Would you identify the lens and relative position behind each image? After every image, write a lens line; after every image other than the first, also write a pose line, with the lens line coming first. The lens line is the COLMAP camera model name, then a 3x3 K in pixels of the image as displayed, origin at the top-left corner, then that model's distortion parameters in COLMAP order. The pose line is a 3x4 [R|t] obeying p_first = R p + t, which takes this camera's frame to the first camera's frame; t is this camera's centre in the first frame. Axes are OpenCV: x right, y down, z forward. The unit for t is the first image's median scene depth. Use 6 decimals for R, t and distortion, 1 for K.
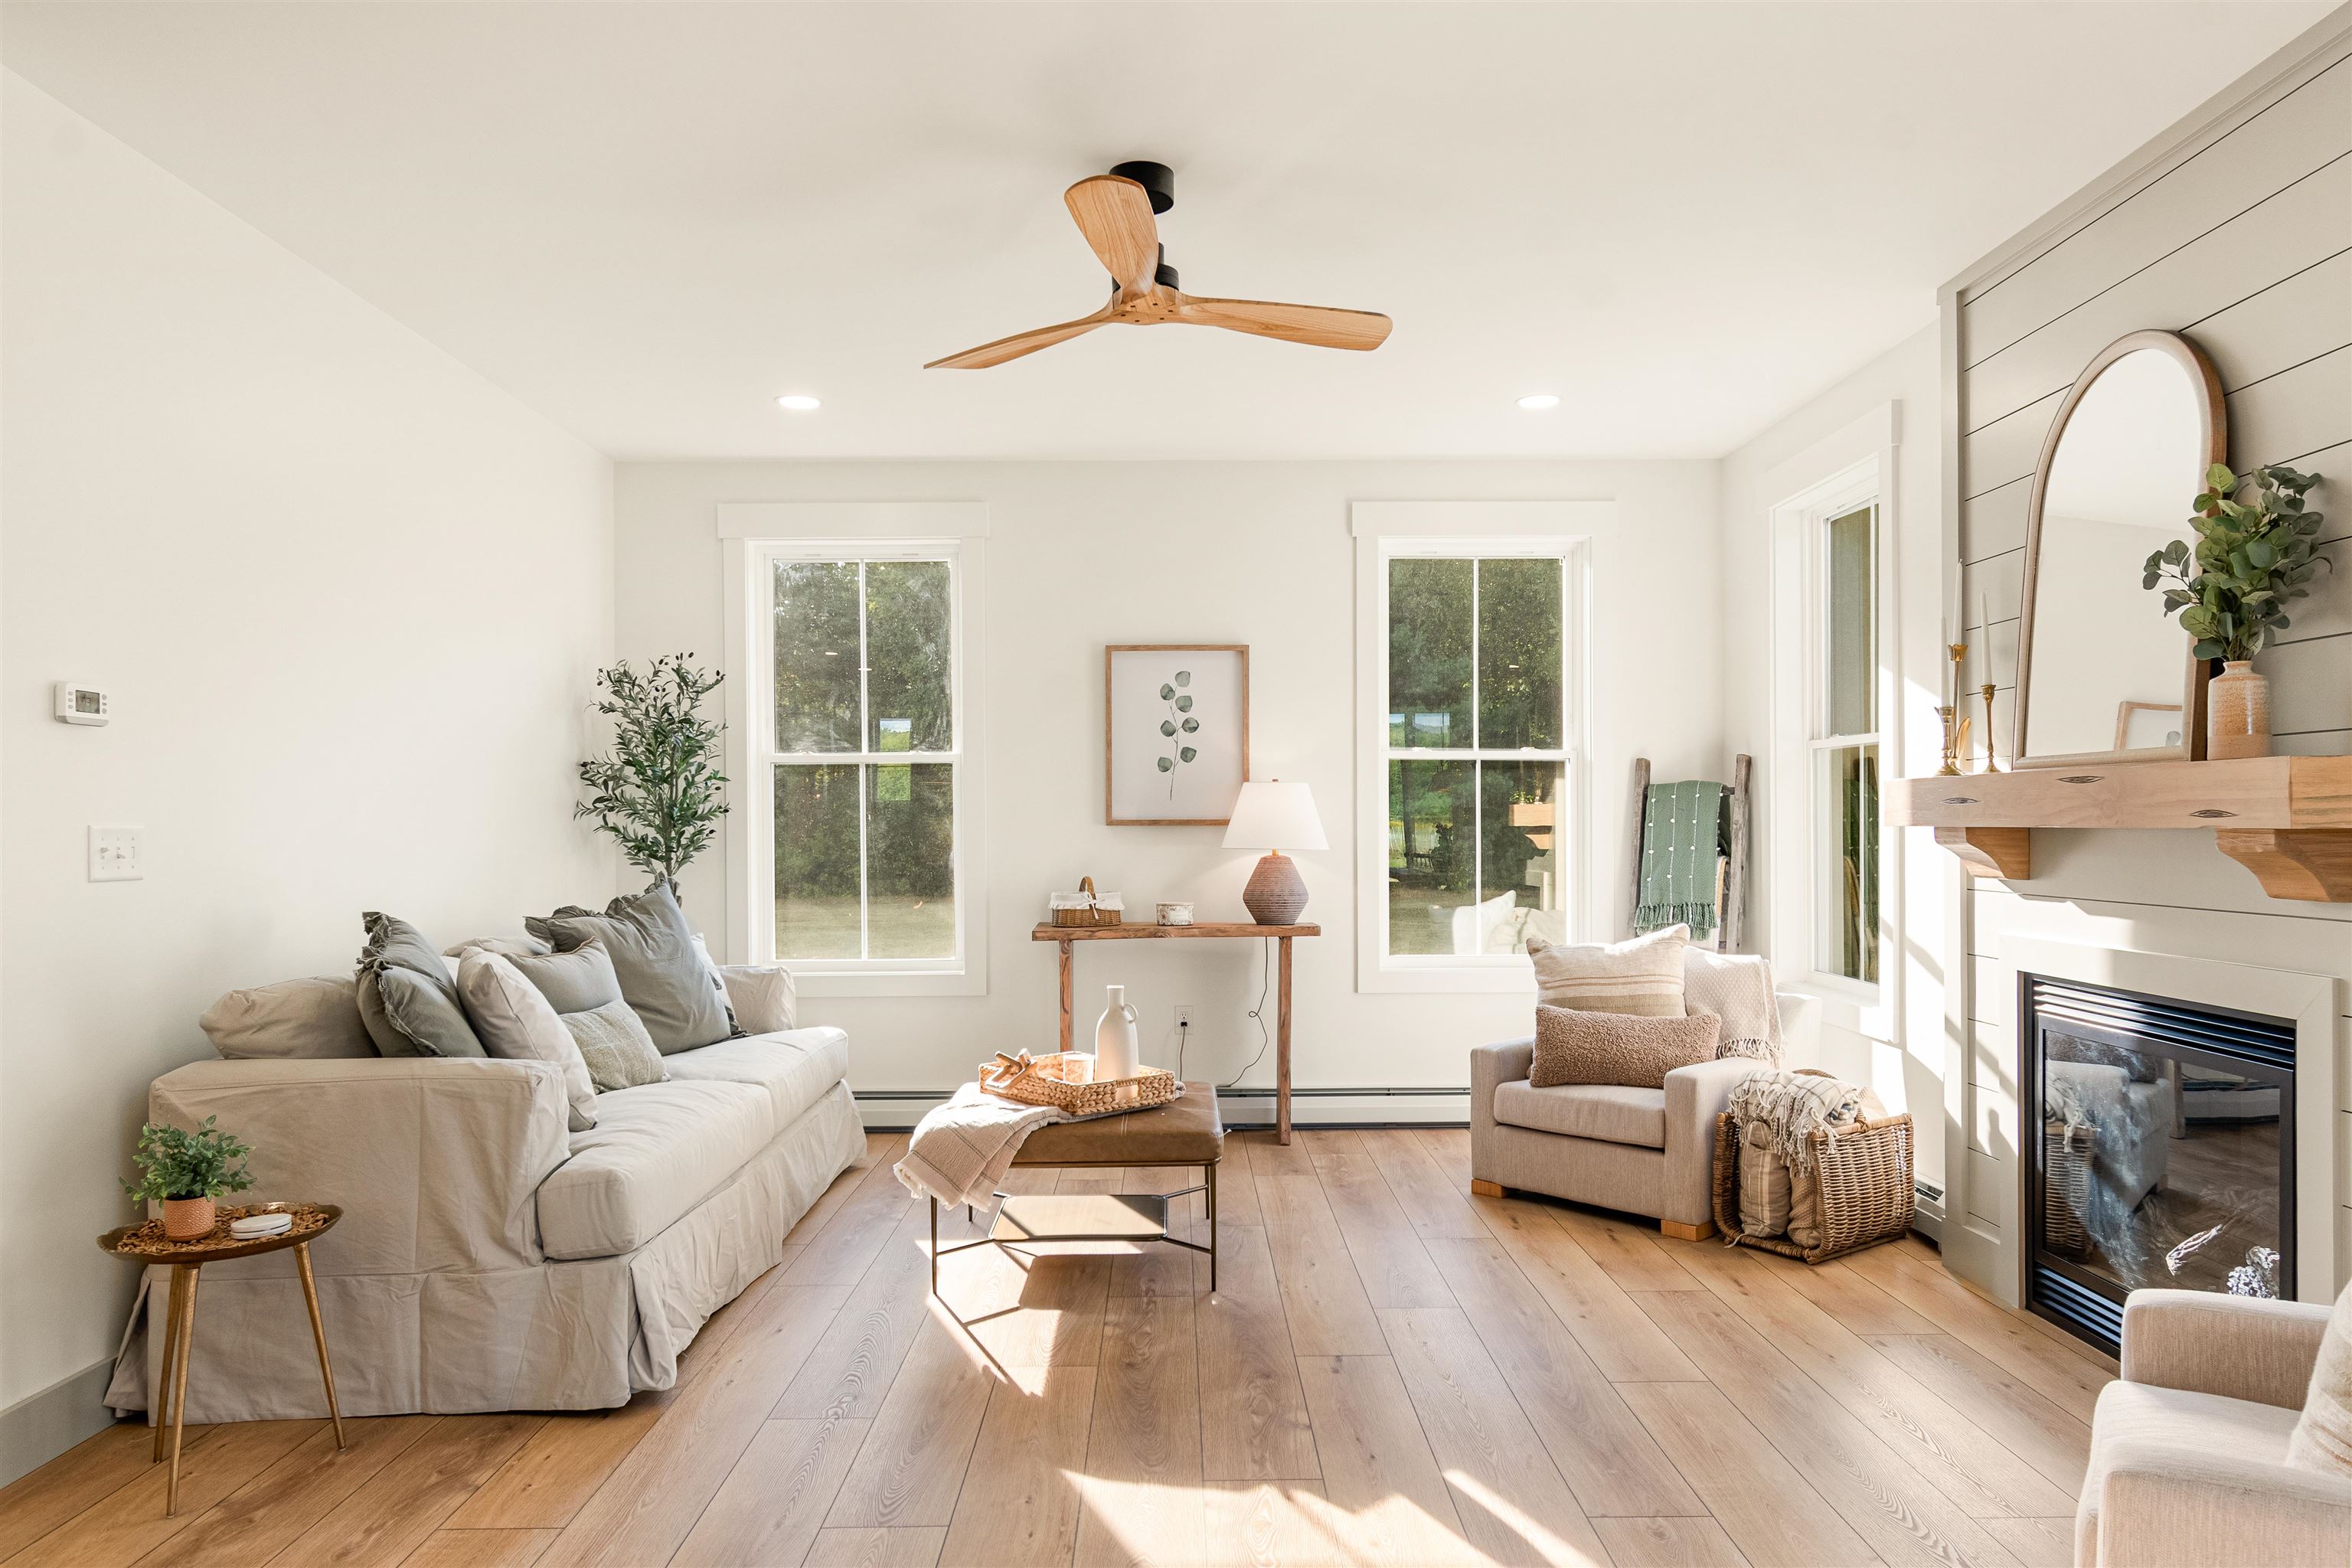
lens RADIAL K [[1519.4, 0, 1200.6], [0, 1519.4, 816.7], [0, 0, 1]] dist [0.003245, 0.000587]
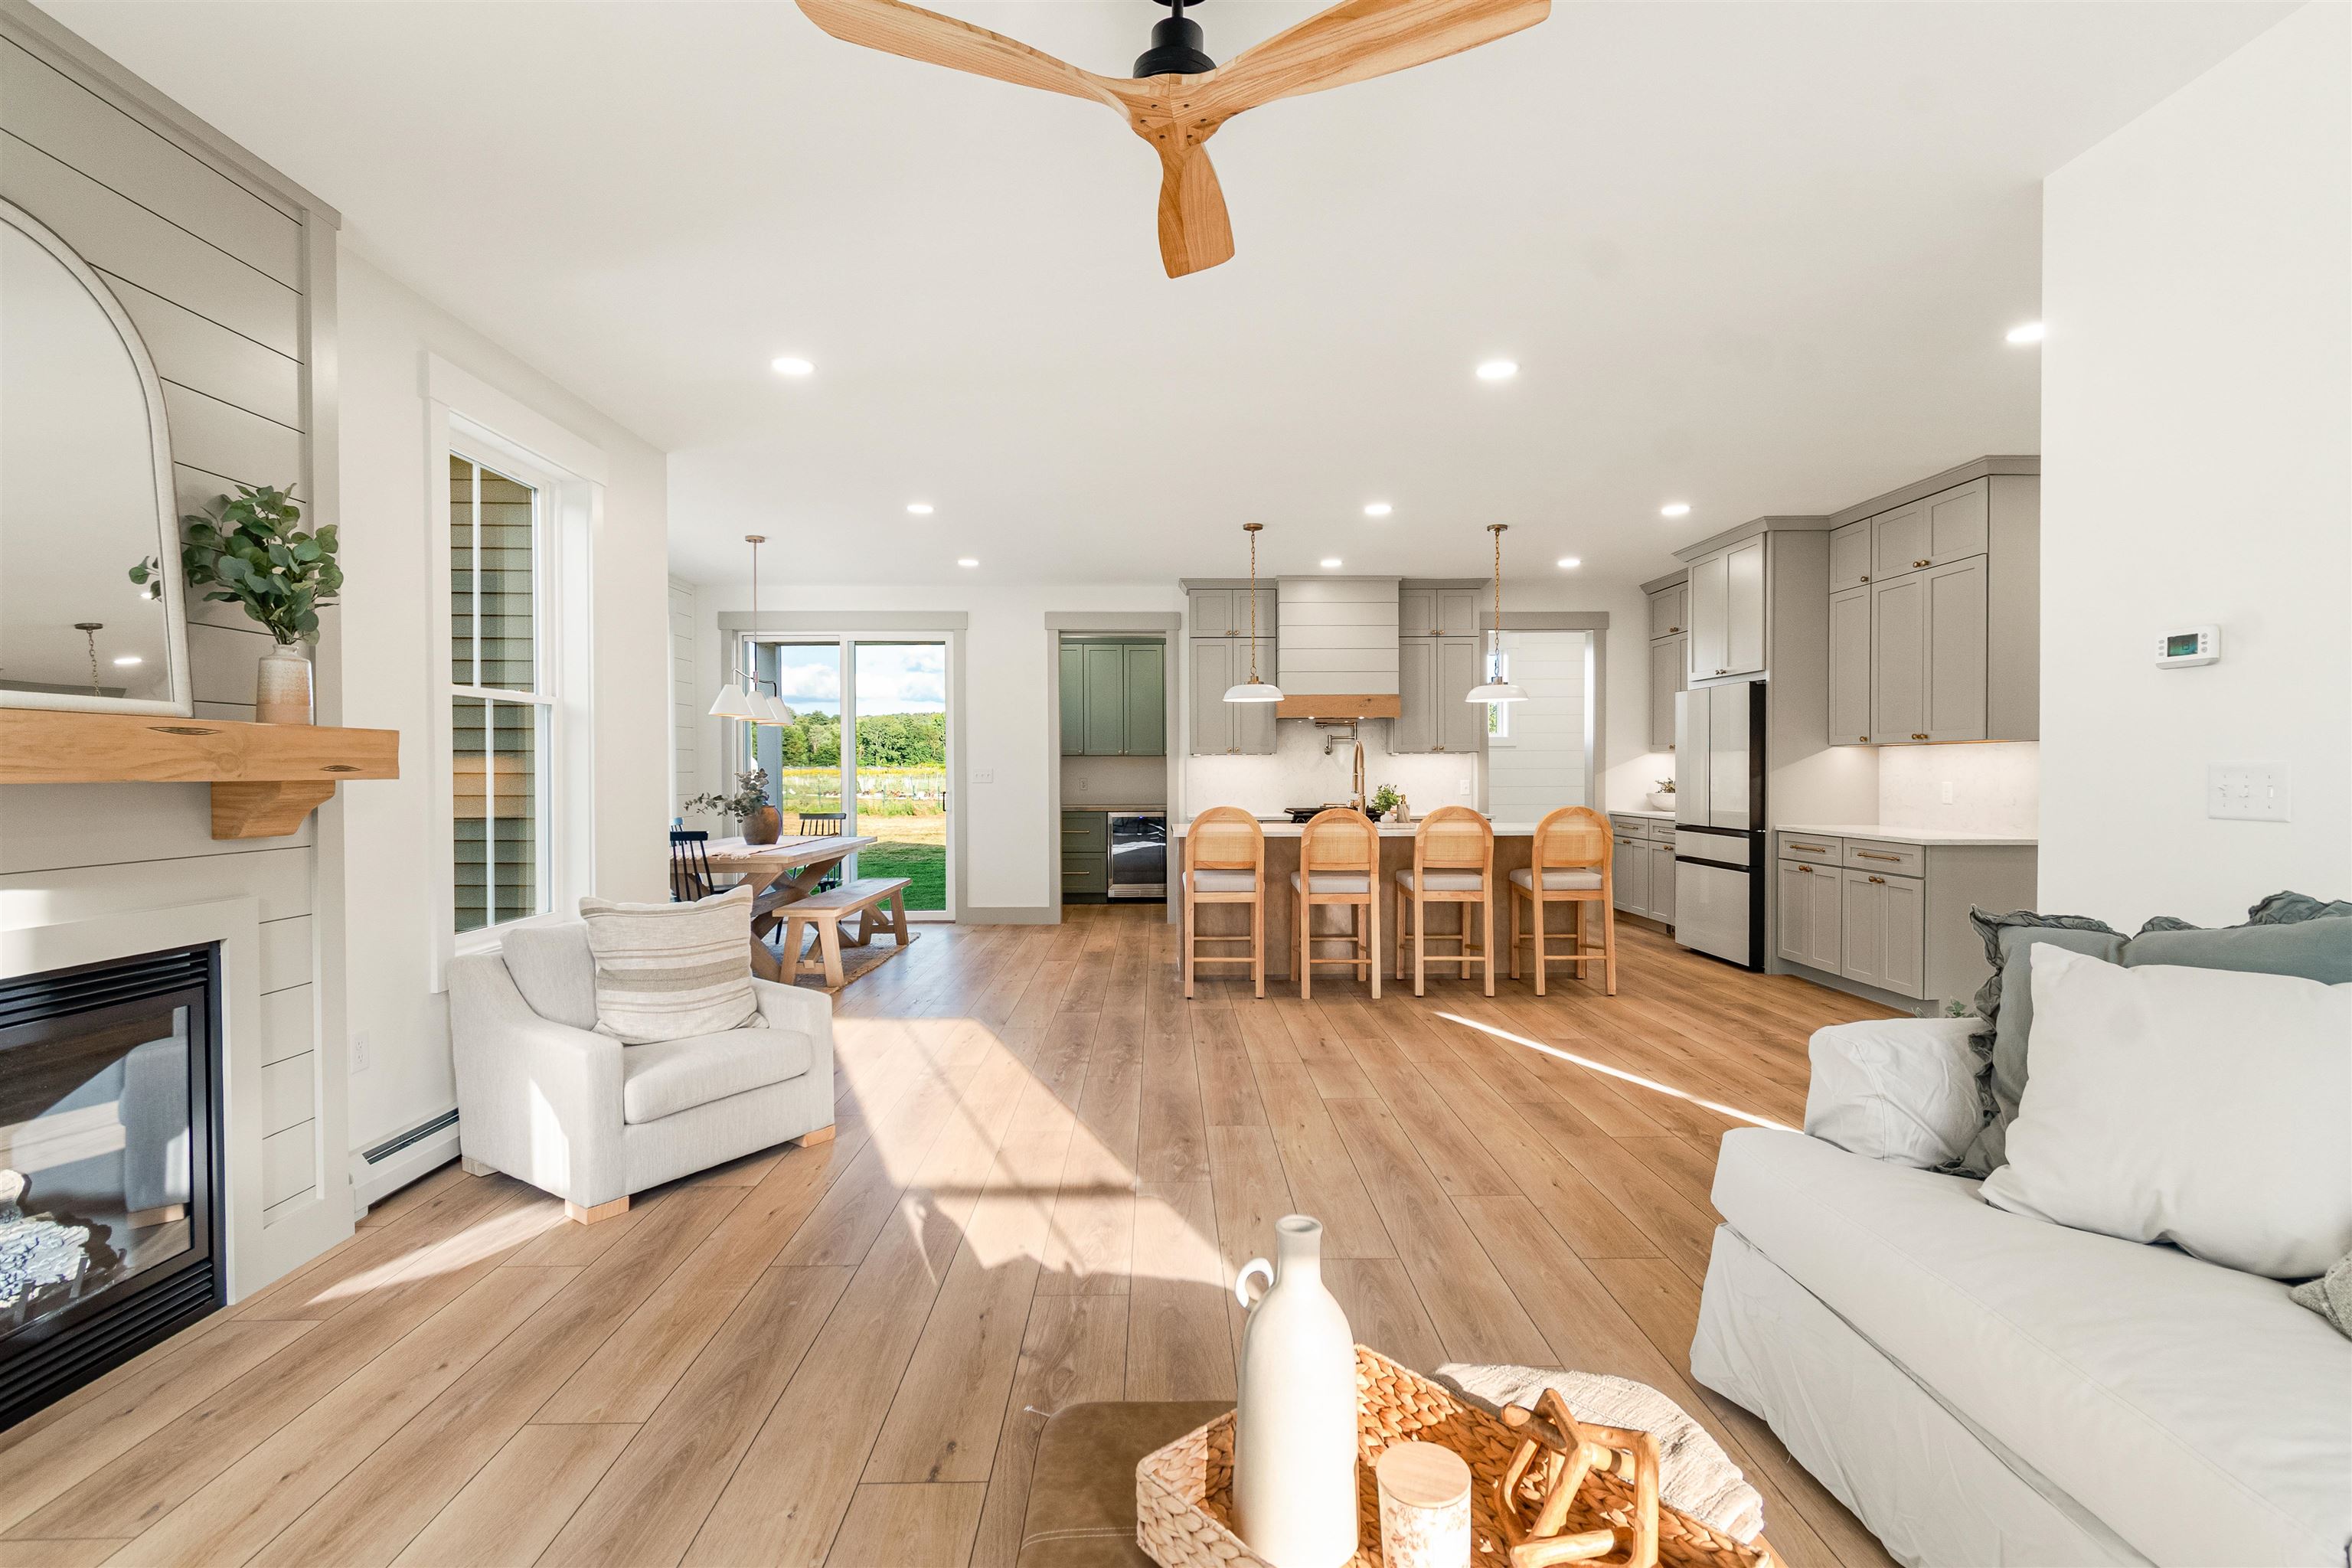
lens RADIAL K [[1067.0, 0, 1176.0], [0, 1067.0, 784.0], [0, 0, 1]] dist [-0.000565, -0.000783]
pose [[-0.999950, 0.008504, 0.005166, -0.028896], [0.008542, 0.999937, 0.007235, 0.006540], [-0.005104, 0.007279, -0.999960, 1.211968]]
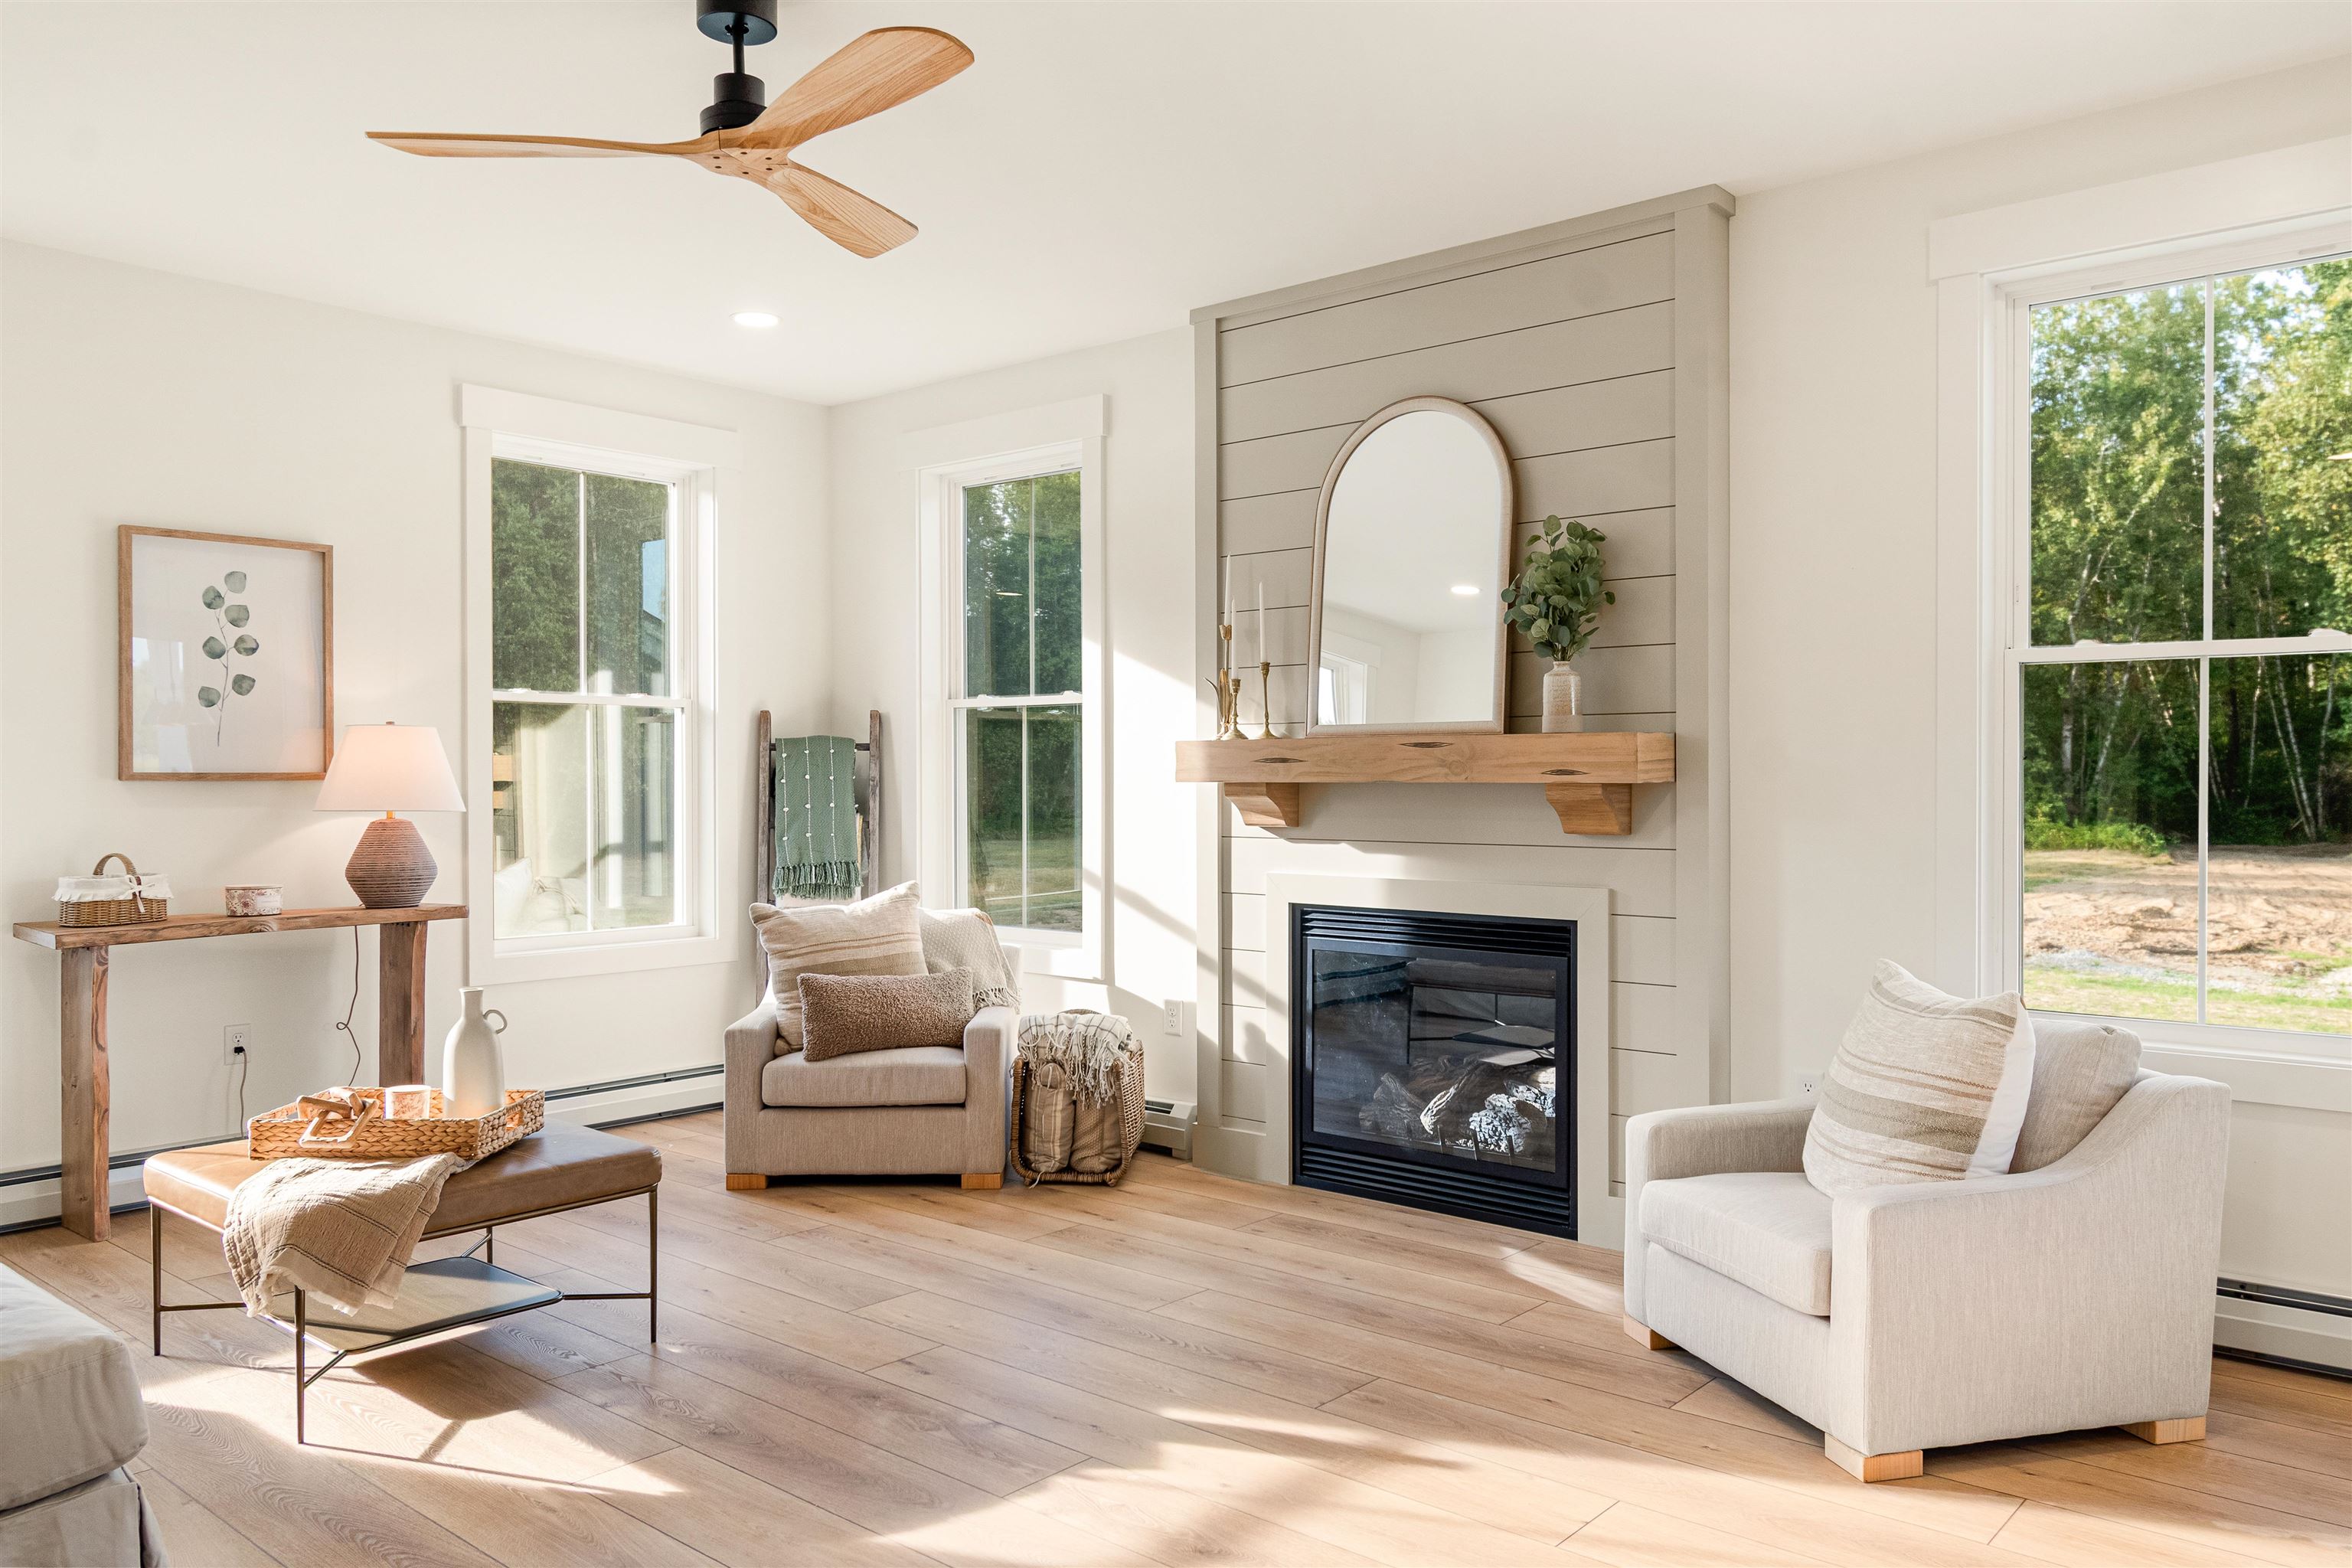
lens RADIAL K [[1669.8, 0, 1176.0], [0, 1669.8, 784.0], [0, 0, 1]] dist [0.000238, 0.000881]
pose [[0.666515, 0.001470, 0.745490, -0.436417], [-0.005253, 0.999982, 0.002725, 0.003947], [-0.745473, -0.005733, 0.666511, 0.166734]]
